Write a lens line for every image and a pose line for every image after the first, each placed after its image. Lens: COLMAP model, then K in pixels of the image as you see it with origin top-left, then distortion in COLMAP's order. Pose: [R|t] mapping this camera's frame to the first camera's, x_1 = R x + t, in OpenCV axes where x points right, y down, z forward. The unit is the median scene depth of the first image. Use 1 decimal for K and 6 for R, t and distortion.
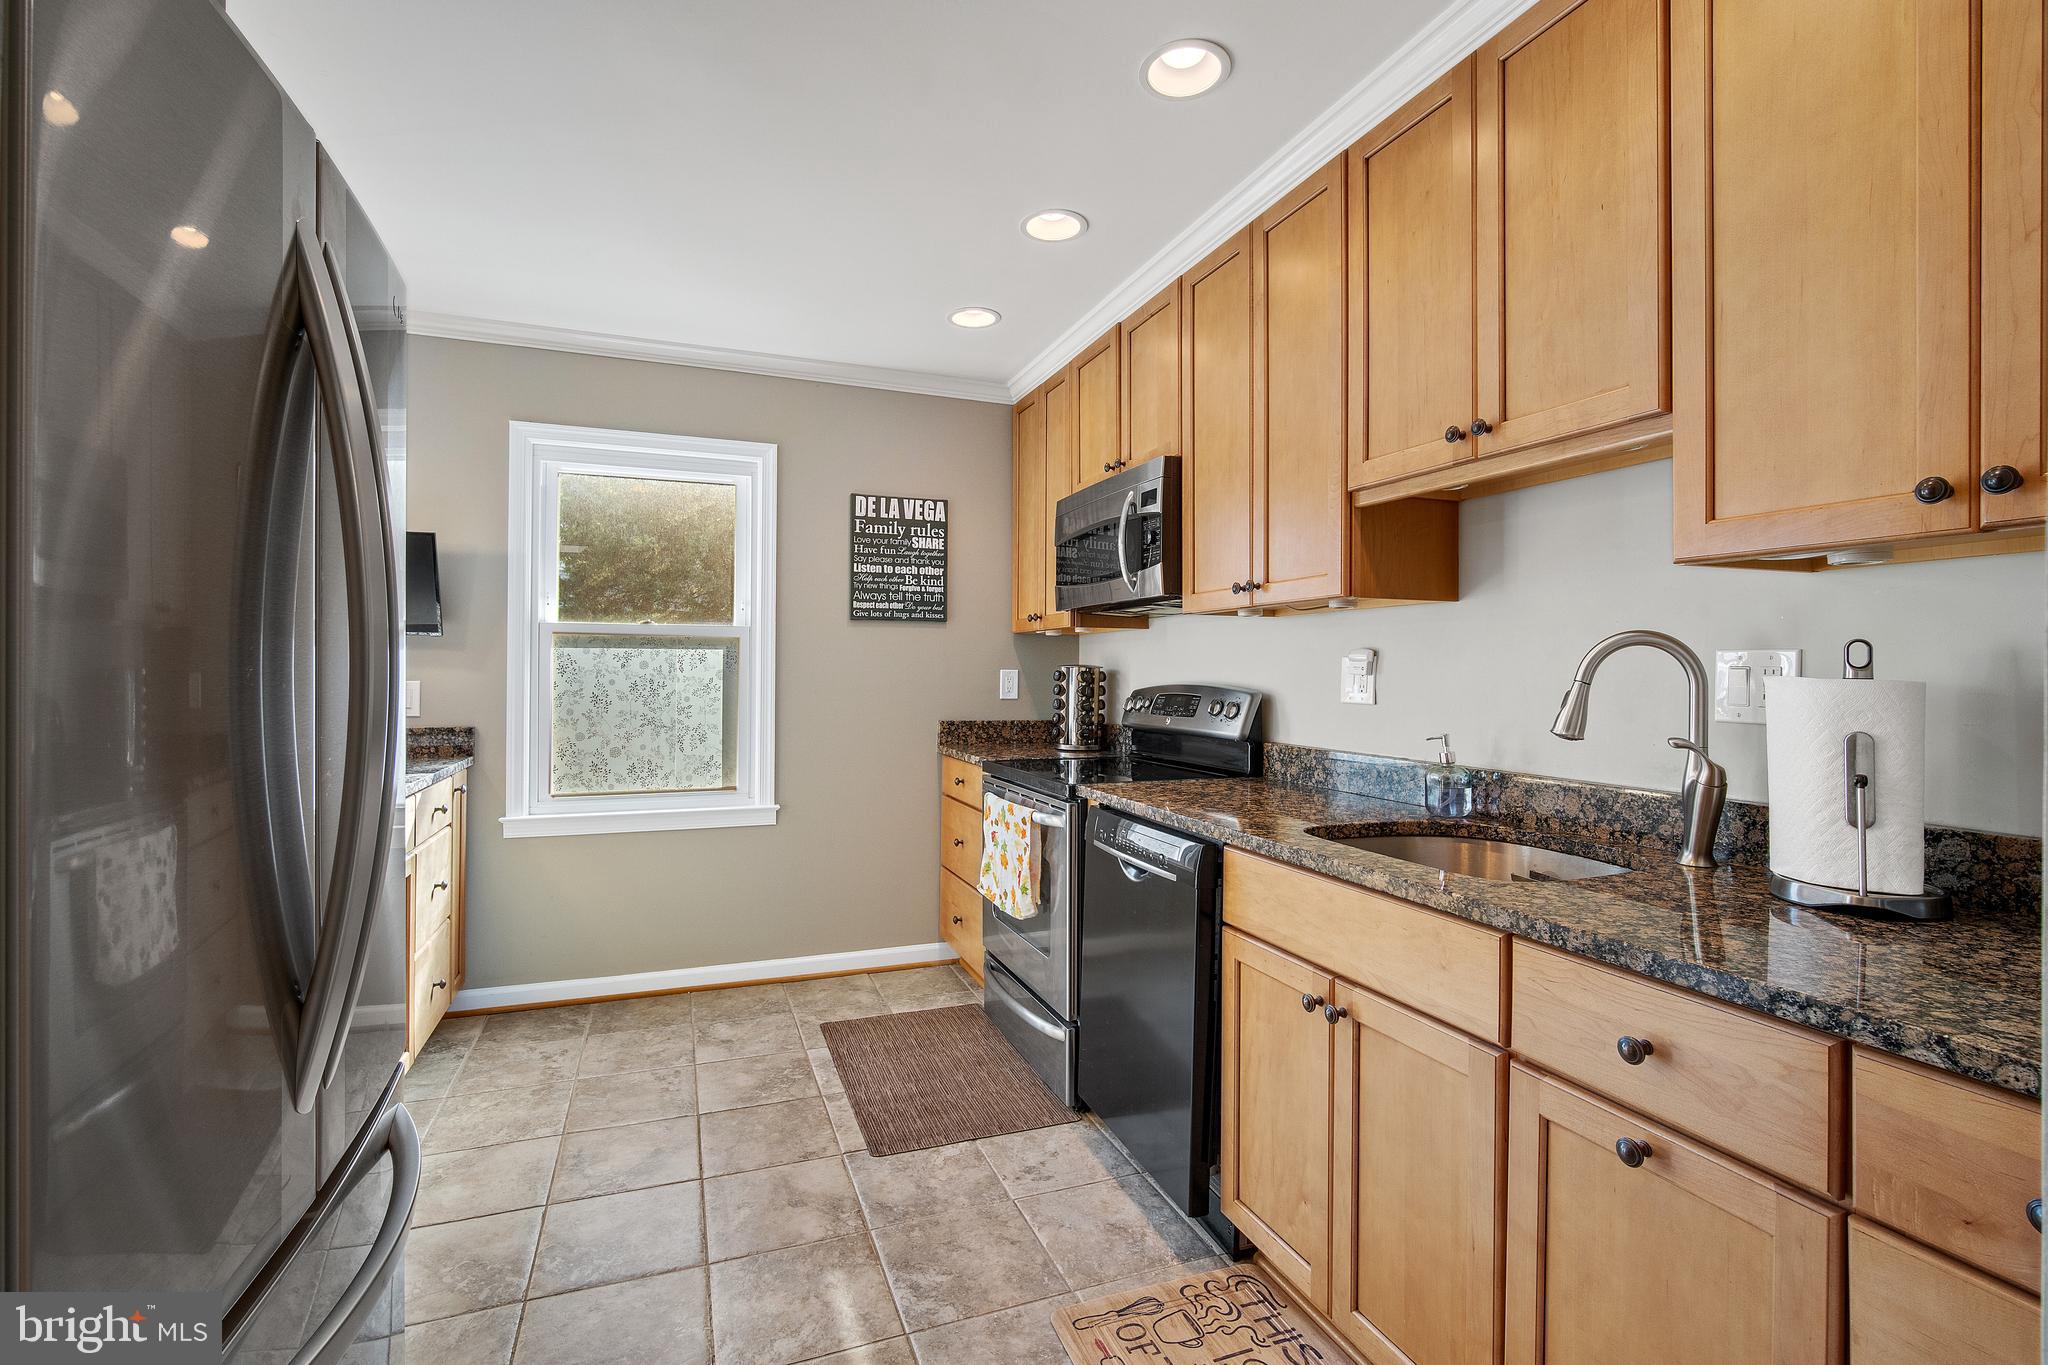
lens RADIAL K [[904.4, 0, 1027.0], [0, 904.4, 679.1], [0, 0, 1]] dist [-0.003679, 0.000331]
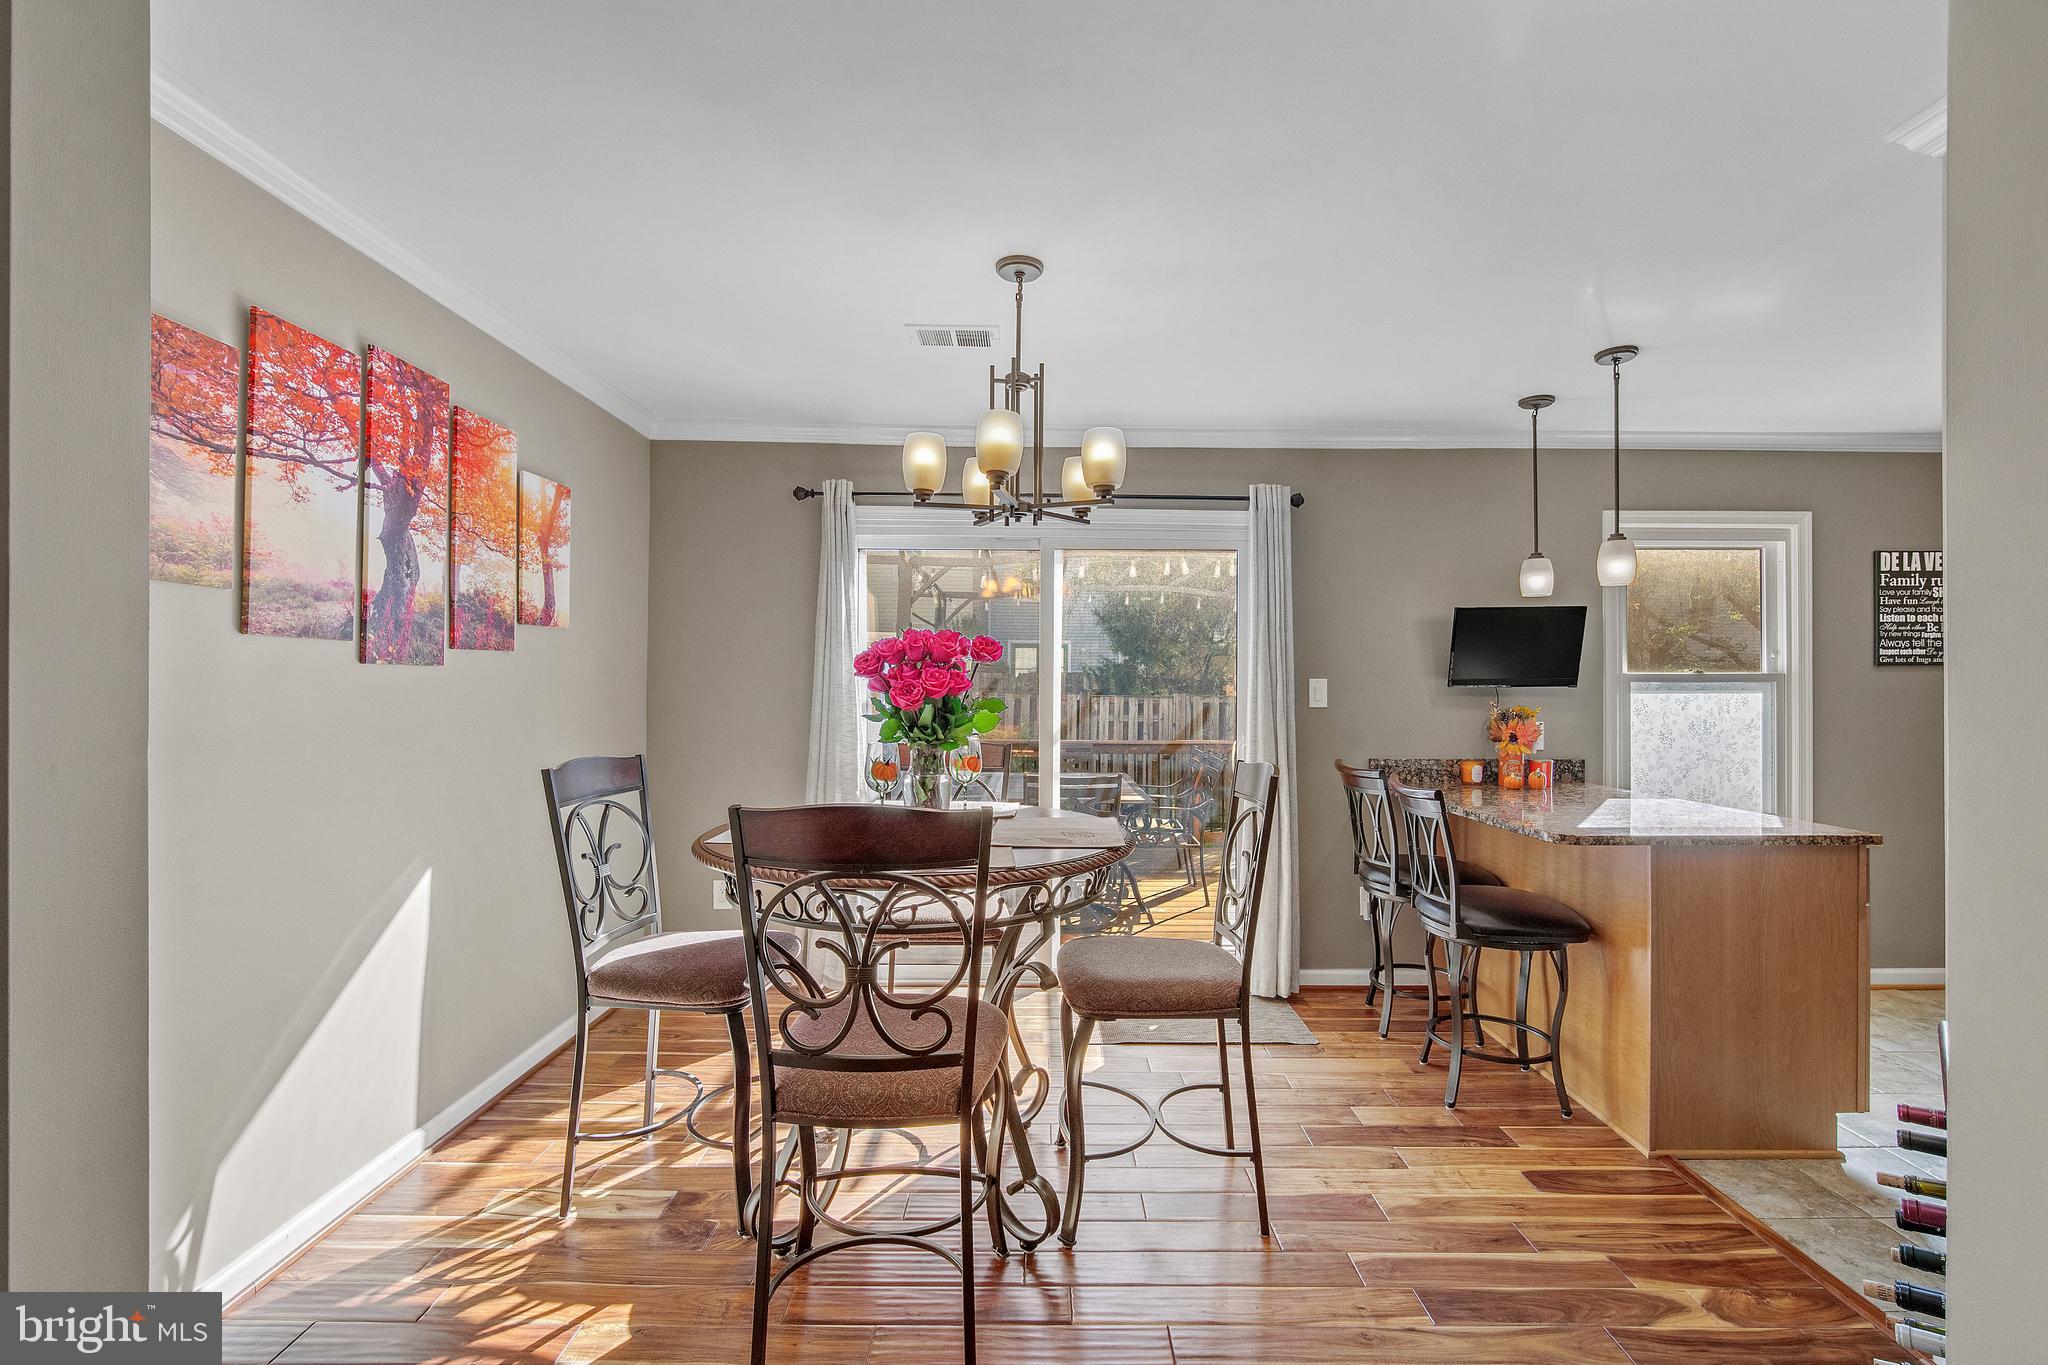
lens RADIAL K [[895.5, 0, 1043.8], [0, 895.5, 686.2], [0, 0, 1]] dist [-0.008956, -0.000110]
pose [[0.933790, -0.003665, -0.357804, -0.749113], [-0.000259, 0.999940, -0.010917, -0.028711], [0.357822, 0.010287, 0.933733, -0.363654]]
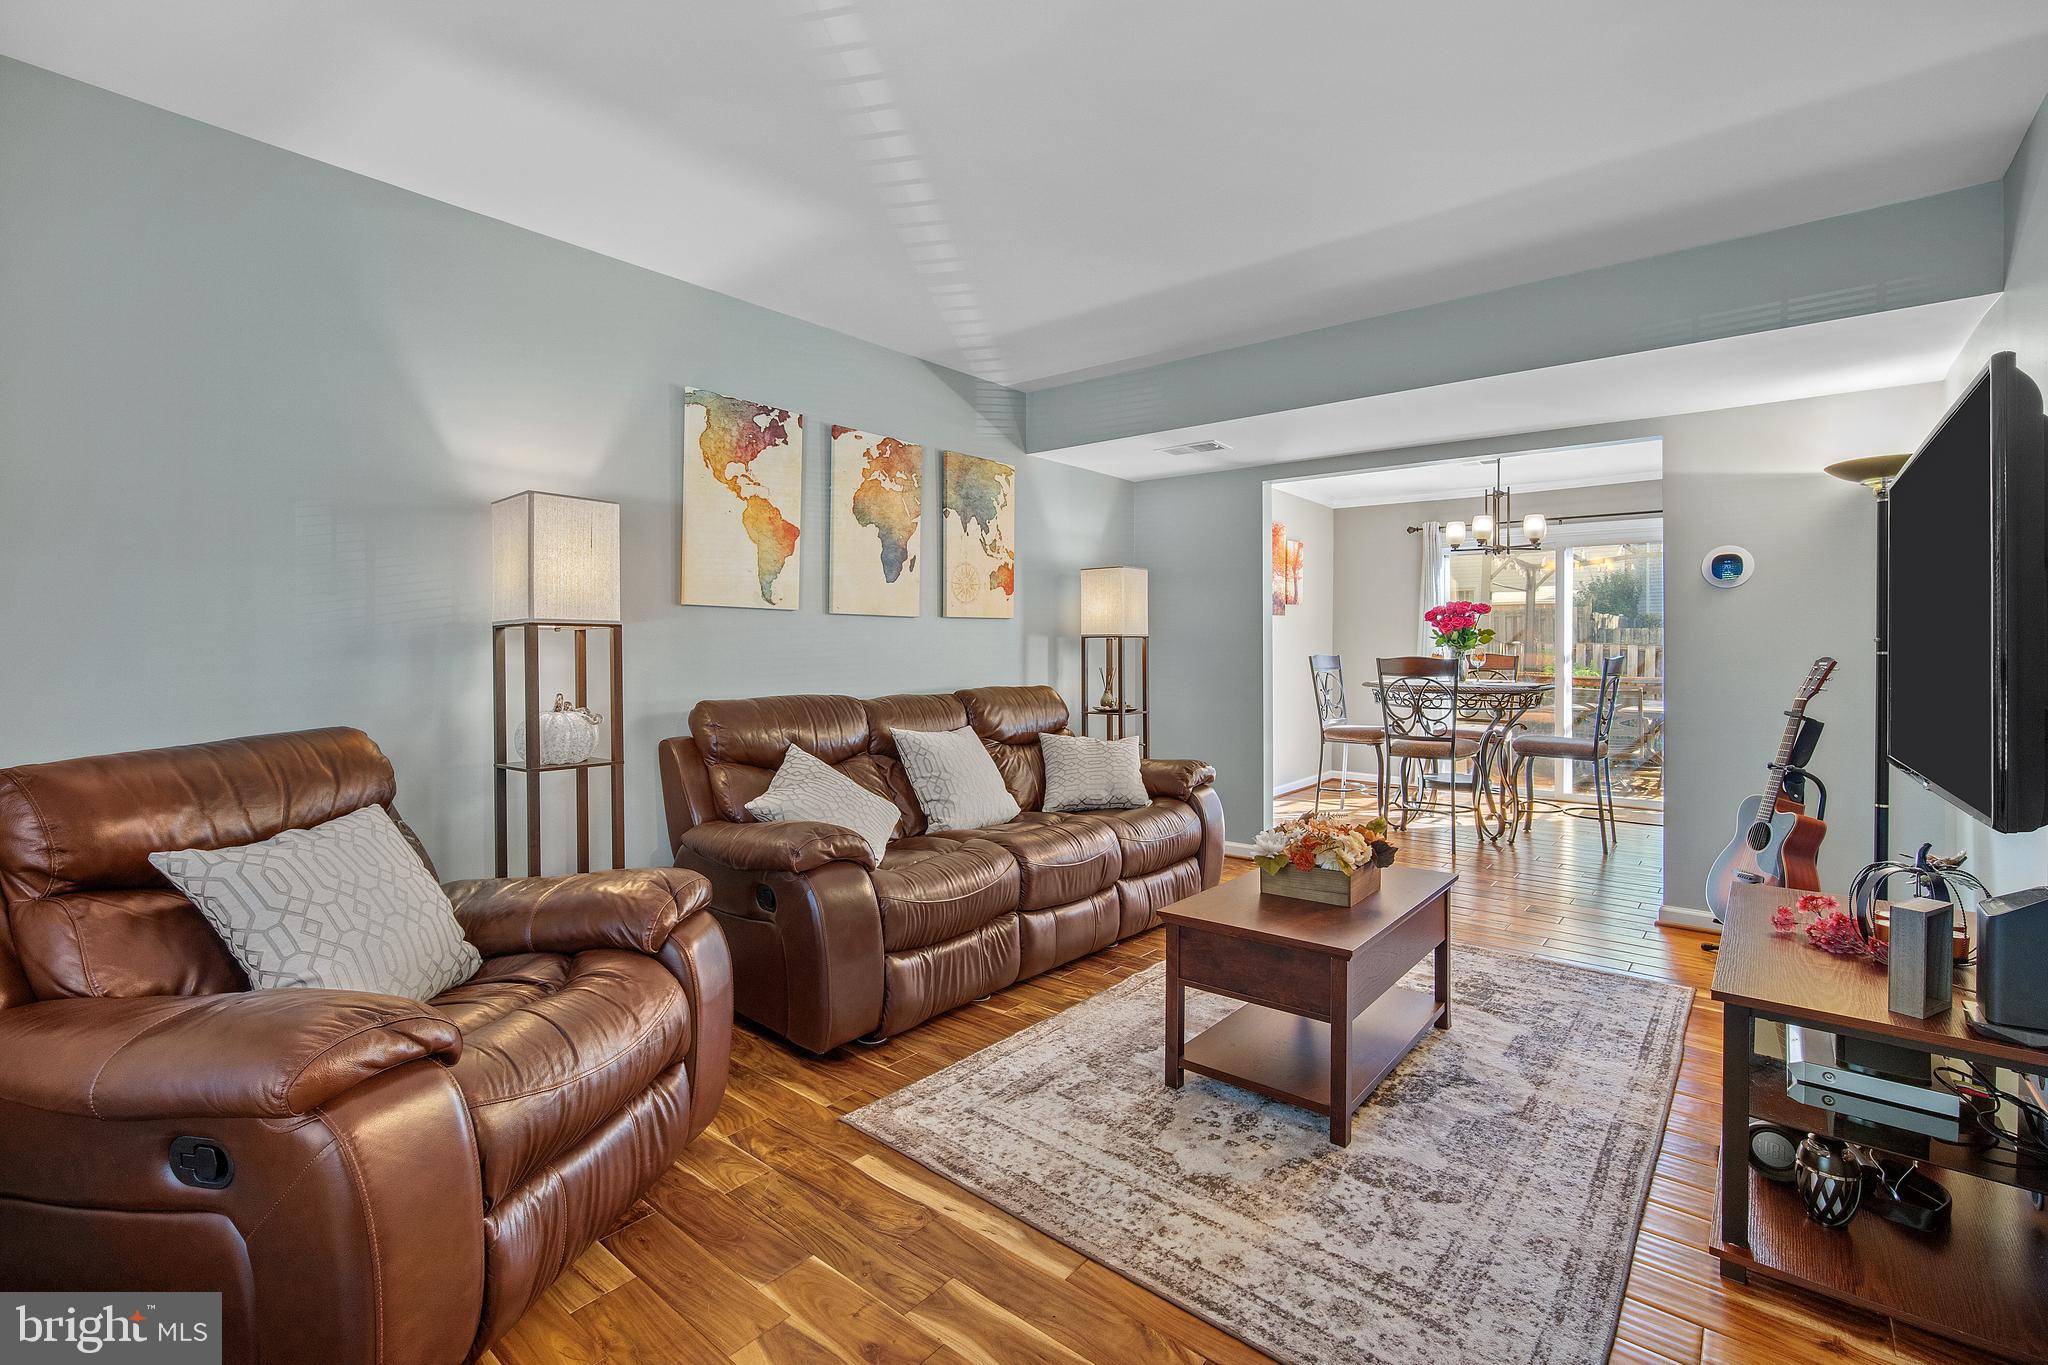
lens RADIAL K [[913.2, 0, 1030.9], [0, 913.2, 650.3], [0, 0, 1]] dist [-0.001728, 0.000007]
pose [[0.491377, -0.003475, -0.870940, -0.063391], [-0.004487, 0.999969, -0.006521, 0.020528], [0.870936, 0.007113, 0.491346, -1.191584]]
